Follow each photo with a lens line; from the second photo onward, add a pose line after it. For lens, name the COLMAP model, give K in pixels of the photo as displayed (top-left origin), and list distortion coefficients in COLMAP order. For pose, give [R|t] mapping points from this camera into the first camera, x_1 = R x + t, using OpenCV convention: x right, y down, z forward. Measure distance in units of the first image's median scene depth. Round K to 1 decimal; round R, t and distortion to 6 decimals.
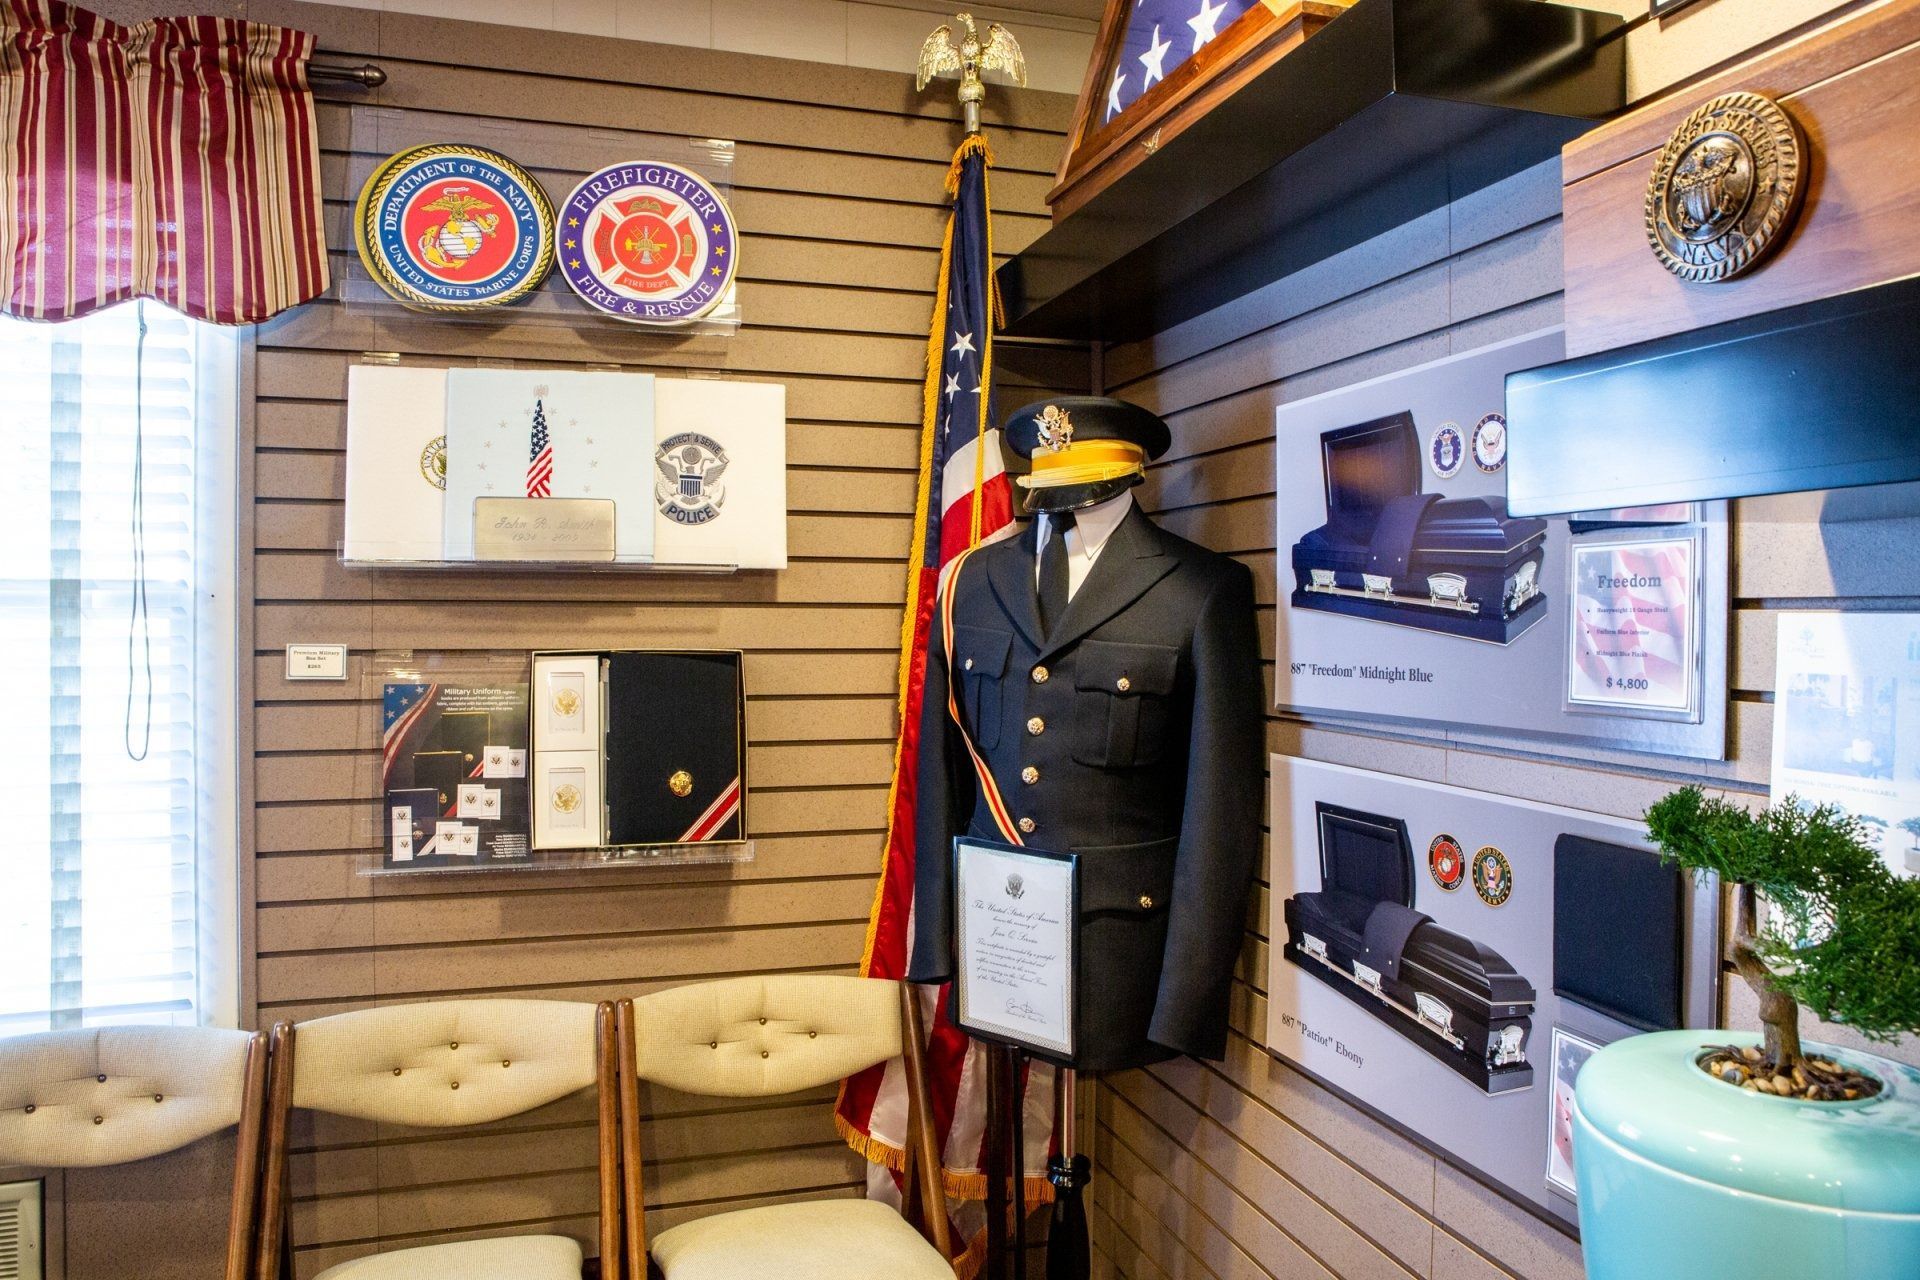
lens RADIAL K [[1338.4, 0, 960.0], [0, 1338.4, 640.0], [0, 0, 1]] dist [-0.077933, 0.000403]
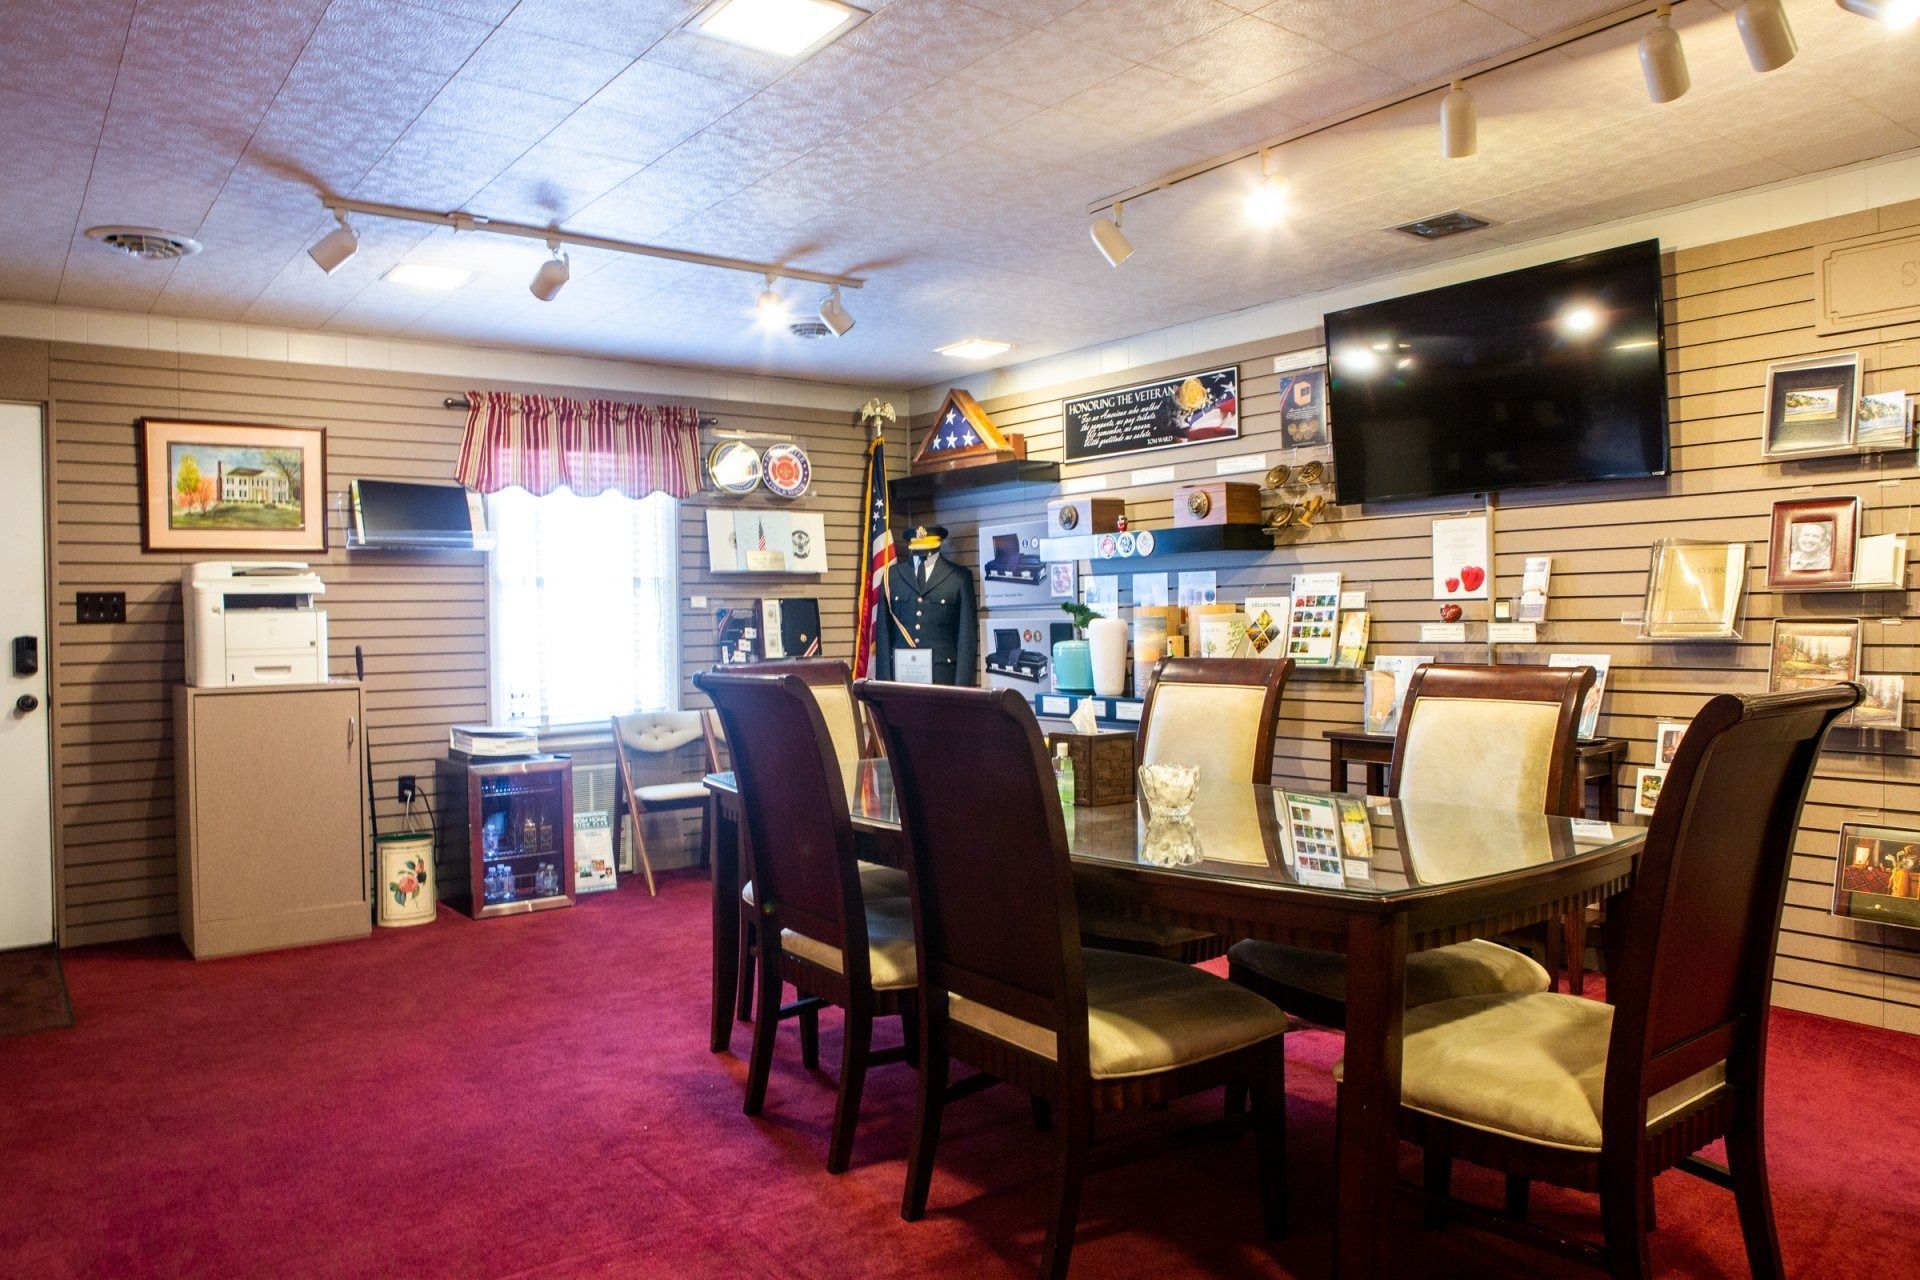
lens RADIAL K [[1338.4, 0, 960.0], [0, 1338.4, 640.0], [0, 0, 1]] dist [-0.077933, 0.000403]
pose [[0.938850, -0.026778, 0.343284, -1.175812], [0.028298, 0.999599, 0.000581, 0.145790], [-0.343162, 0.009169, 0.939231, -2.662108]]
